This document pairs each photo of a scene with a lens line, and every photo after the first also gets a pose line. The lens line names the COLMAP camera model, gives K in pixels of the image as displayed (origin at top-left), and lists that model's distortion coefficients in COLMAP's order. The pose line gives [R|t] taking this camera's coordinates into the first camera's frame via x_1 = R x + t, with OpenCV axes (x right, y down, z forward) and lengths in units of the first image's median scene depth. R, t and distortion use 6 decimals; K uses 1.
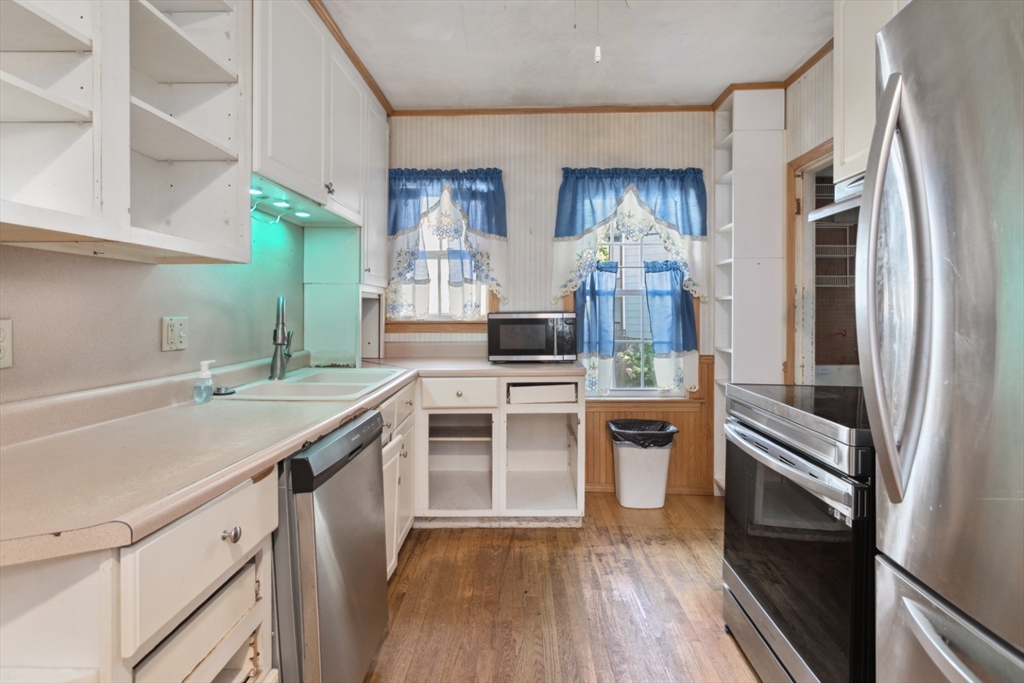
lens RADIAL K [[499.0, 0, 514.3], [0, 499.0, 305.9], [0, 0, 1]] dist [-0.000993, 0.000386]
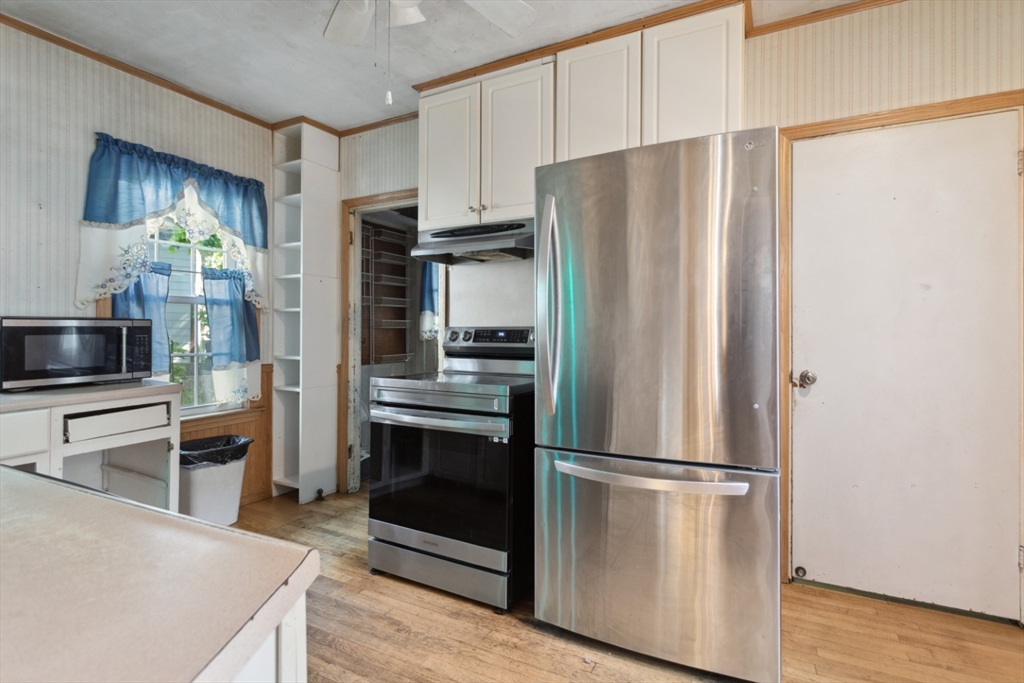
lens RADIAL K [[489.2, 0, 519.9], [0, 489.2, 329.3], [0, 0, 1]] dist [0.001121, 0.000173]
pose [[0.436374, 0.003964, 0.899757, -0.300528], [-0.014976, 0.999884, 0.002858, 0.015398], [-0.899641, -0.014721, 0.436382, 0.081995]]
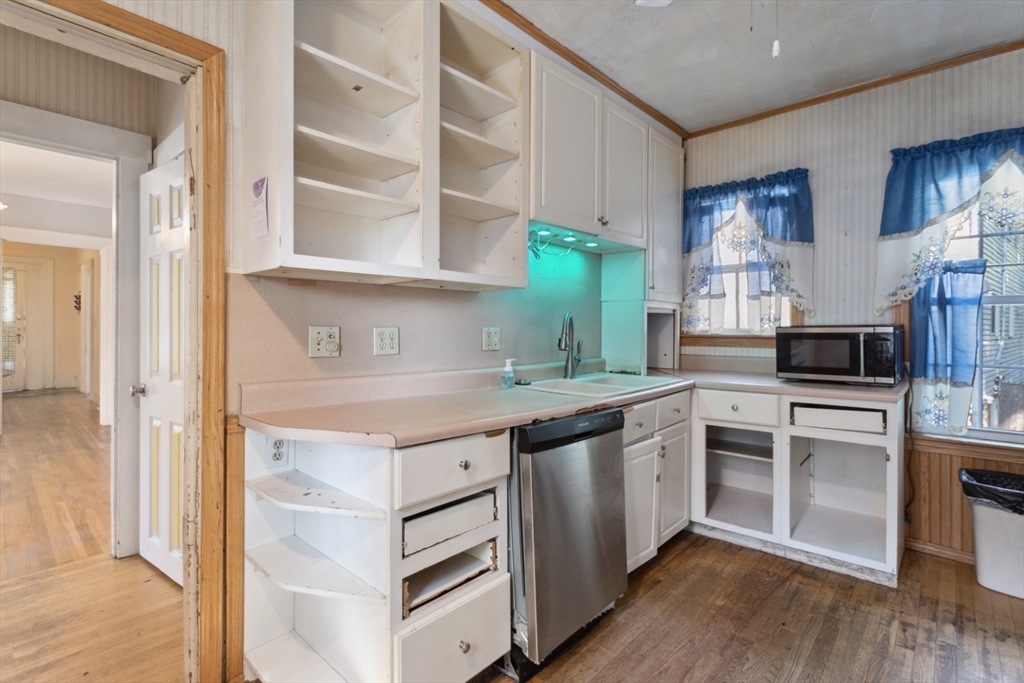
lens RADIAL K [[489.7, 0, 515.6], [0, 489.7, 323.1], [0, 0, 1]] dist [0.001413, 0.000815]
pose [[0.752030, -0.004182, -0.659115, 0.164635], [0.004025, 0.999990, -0.001752, 0.006366], [0.659116, -0.001335, 0.752040, -0.013259]]
